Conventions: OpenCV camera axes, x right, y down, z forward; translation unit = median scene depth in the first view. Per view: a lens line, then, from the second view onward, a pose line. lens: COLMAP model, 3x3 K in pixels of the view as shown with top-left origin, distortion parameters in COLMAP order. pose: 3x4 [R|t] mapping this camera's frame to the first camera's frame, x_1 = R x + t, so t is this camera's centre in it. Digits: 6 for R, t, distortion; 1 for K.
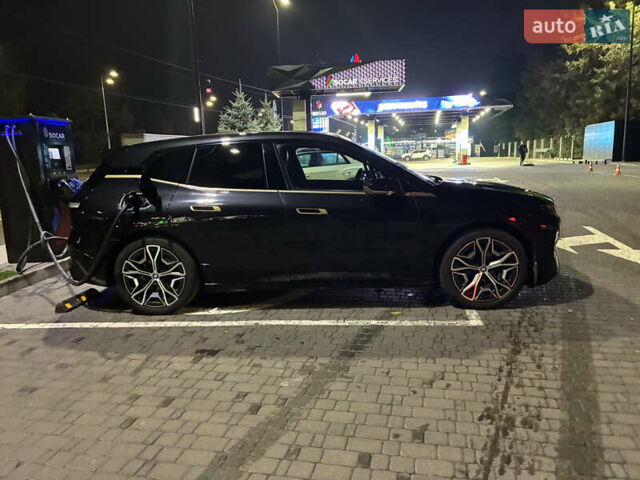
lens RADIAL K [[481.6, 0, 322.8], [0, 481.6, 241.1], [0, 0, 1]] dist [0.063445, -0.076316]
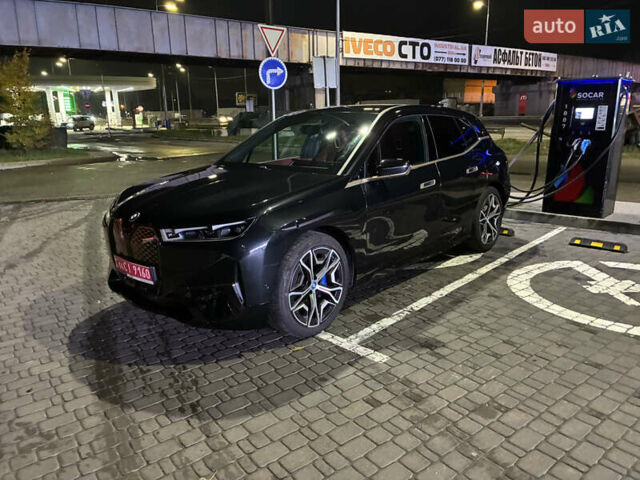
lens RADIAL K [[481.6, 0, 316.2], [0, 481.6, 239.1], [0, 0, 1]] dist [0.063445, -0.076316]
pose [[-0.630502, 0.230224, -0.741259, 0.947288], [-0.102495, 0.921942, 0.373522, -0.402108], [0.769391, 0.311481, -0.557689, 1.882366]]
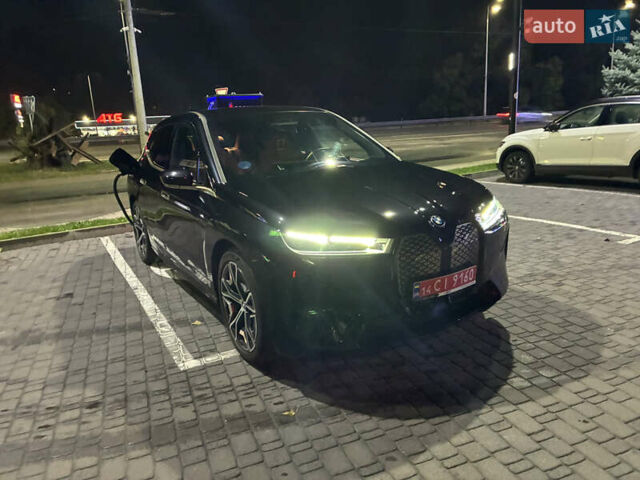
lens RADIAL K [[481.6, 0, 324.4], [0, 481.6, 238.2], [0, 0, 1]] dist [0.063445, -0.076316]
pose [[0.566314, 0.196515, -0.800419, 0.981330], [-0.111548, 0.980498, 0.161805, -0.175076], [0.816606, -0.002347, 0.577191, 0.694515]]
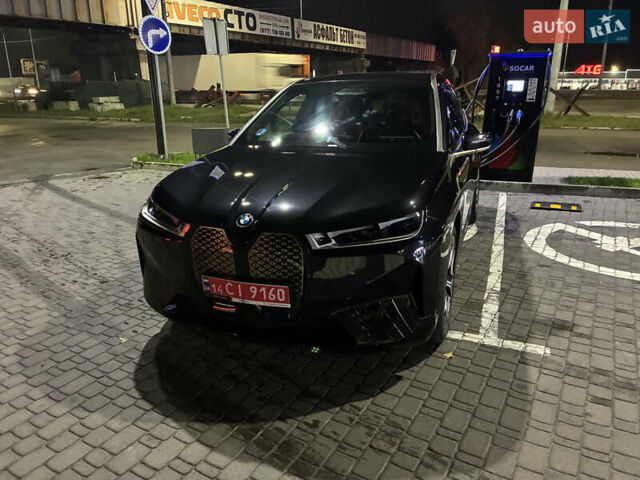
lens RADIAL K [[481.6, 0, 320.6], [0, 481.6, 239.5], [0, 0, 1]] dist [0.063445, -0.076316]
pose [[-0.299112, 0.318034, -0.899659, 1.038745], [-0.151415, 0.915059, 0.373819, -0.318075], [0.942128, 0.248035, -0.225550, 1.421506]]
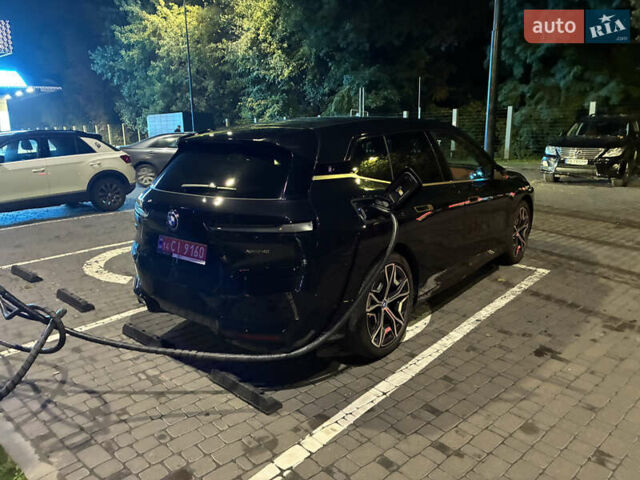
lens RADIAL K [[481.6, 0, 323.5], [0, 481.6, 240.2], [0, 0, 1]] dist [0.063445, -0.076316]
pose [[0.582491, -0.157397, 0.797452, -1.045967], [0.138240, 0.985963, 0.093629, -0.118469], [-0.800995, 0.055702, 0.596074, 0.651743]]
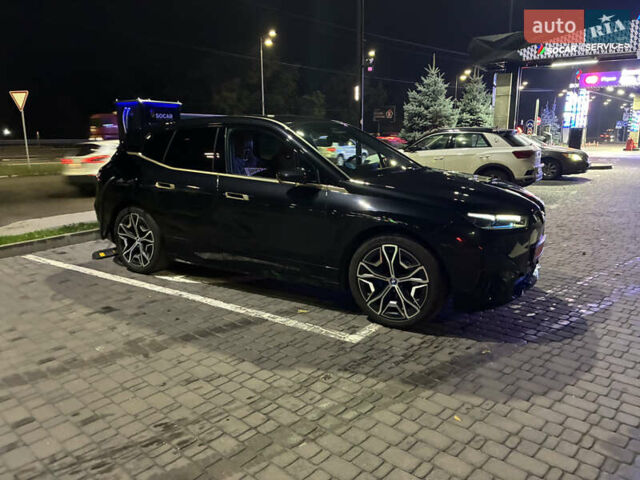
lens RADIAL K [[481.6, 0, 323.4], [0, 481.6, 241.2], [0, 0, 1]] dist [0.063445, -0.076316]
pose [[0.872828, 0.131480, -0.469982, 0.628499], [-0.108889, 0.991215, 0.075075, -0.064748], [0.475725, -0.014352, 0.879477, 0.193143]]
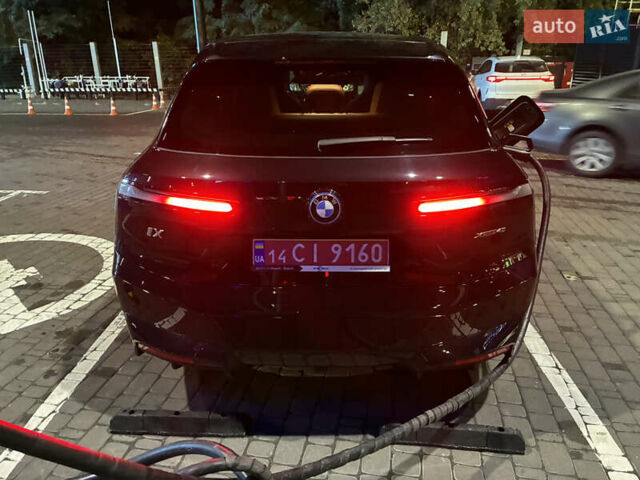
lens RADIAL K [[481.6, 0, 319.9], [0, 481.6, 243.6], [0, 0, 1]] dist [0.063445, -0.076316]
pose [[-0.036700, -0.314506, 0.948546, -0.980007], [0.185833, 0.930481, 0.315707, -0.207224], [-0.981896, 0.187858, 0.024297, 1.252906]]
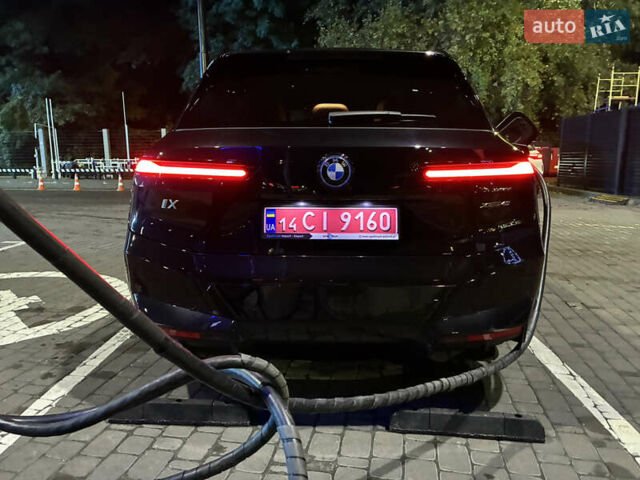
lens RADIAL K [[481.6, 0, 314.7], [0, 481.6, 243.9], [0, 0, 1]] dist [0.063445, -0.076316]
pose [[-0.030980, -0.142554, 0.989302, -1.011896], [0.181455, 0.972528, 0.145819, -0.112948], [-0.982911, 0.184031, -0.004262, 1.283068]]
